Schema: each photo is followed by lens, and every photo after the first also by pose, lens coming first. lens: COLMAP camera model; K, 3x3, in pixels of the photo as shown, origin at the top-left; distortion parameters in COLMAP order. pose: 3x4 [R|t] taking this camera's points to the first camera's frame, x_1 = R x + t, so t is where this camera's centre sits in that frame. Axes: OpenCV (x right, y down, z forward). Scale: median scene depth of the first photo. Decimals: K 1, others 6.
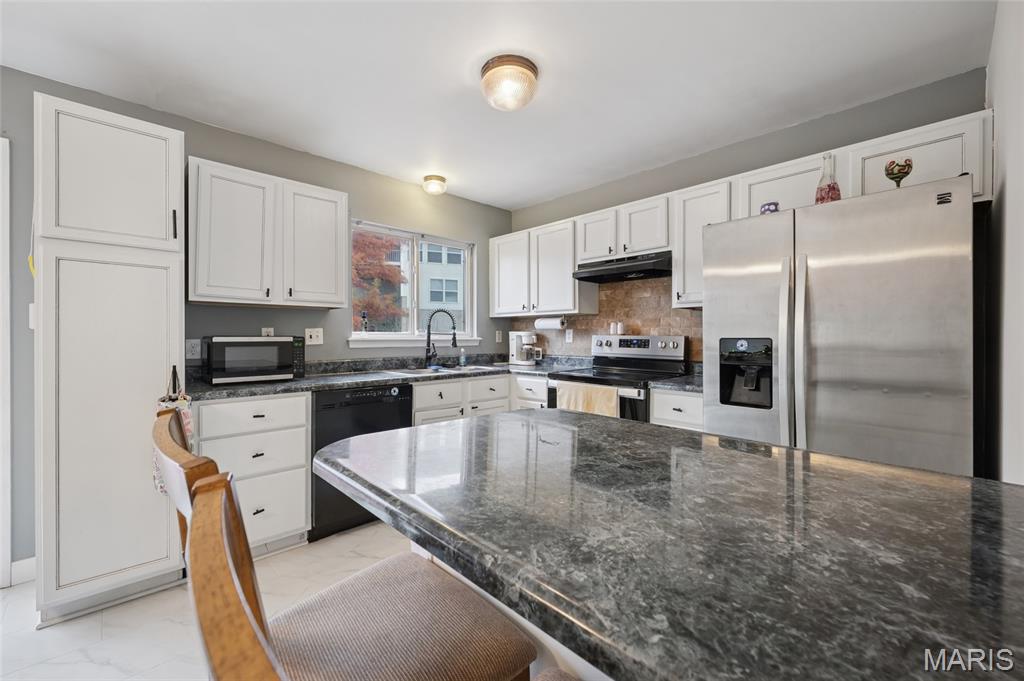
lens RADIAL K [[417.1, 0, 512.6], [0, 417.1, 337.9], [0, 0, 1]] dist [-0.000280, -0.000311]
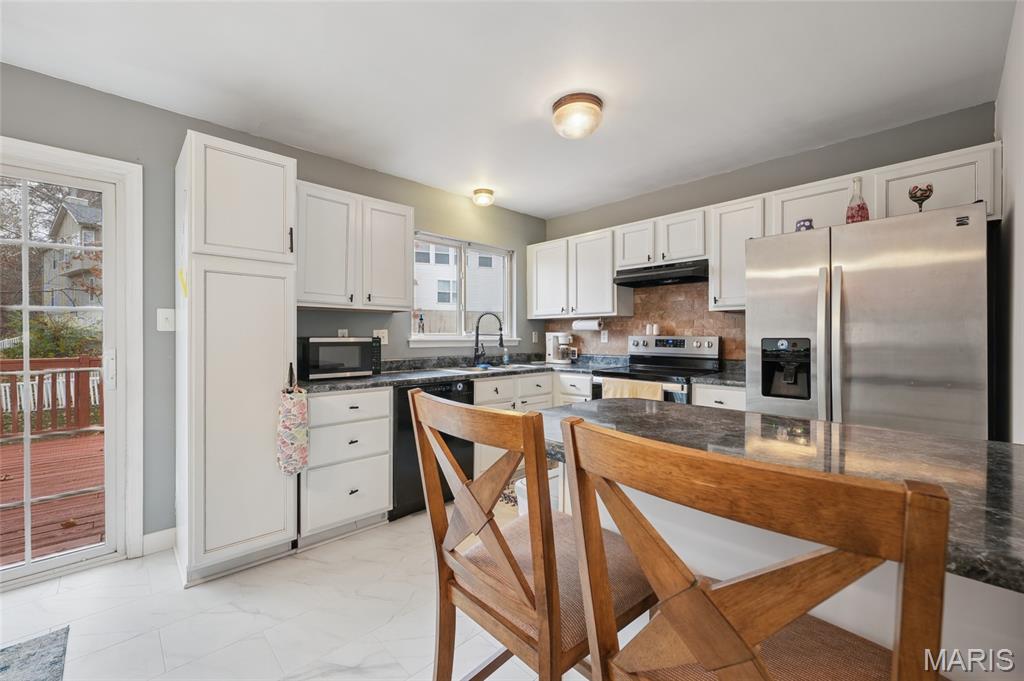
lens RADIAL K [[417.1, 0, 513.4], [0, 417.1, 336.9], [0, 0, 1]] dist [-0.000280, -0.000311]
pose [[0.999998, -0.000925, -0.001616, -0.145604], [0.000919, 0.999994, -0.003436, -0.000122], [0.001619, 0.003434, 0.999993, -0.113830]]
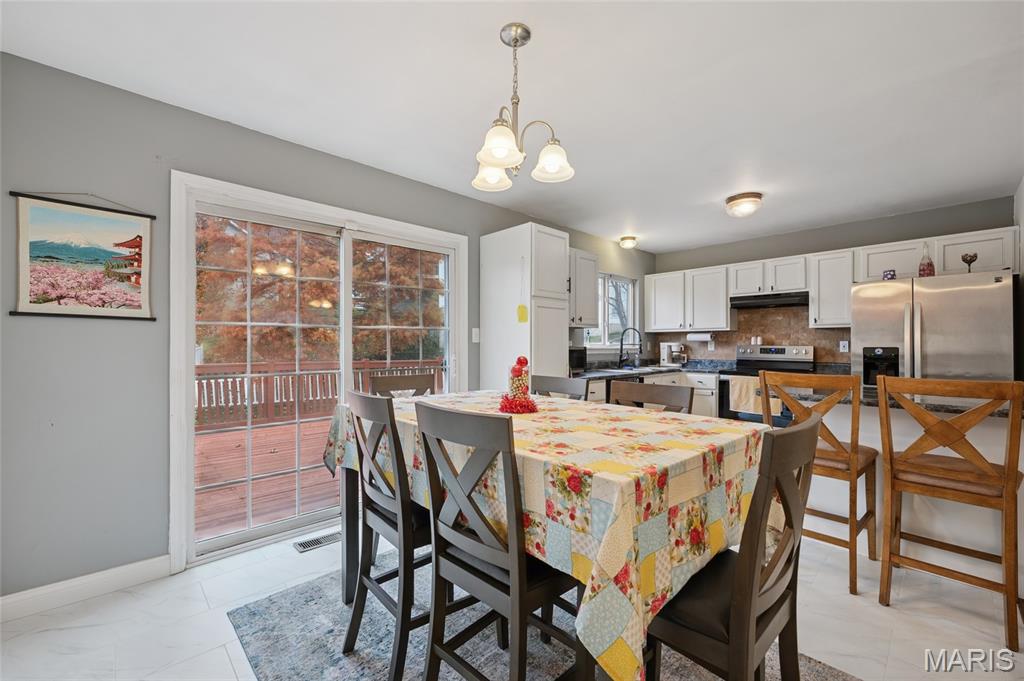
lens RADIAL K [[417.1, 0, 515.2], [0, 417.1, 341.9], [0, 0, 1]] dist [-0.000280, -0.000311]
pose [[0.999992, -0.000657, -0.004045, -0.782368], [0.000610, 0.999933, -0.011596, -0.002910], [0.004052, 0.011593, 0.999925, -0.620545]]
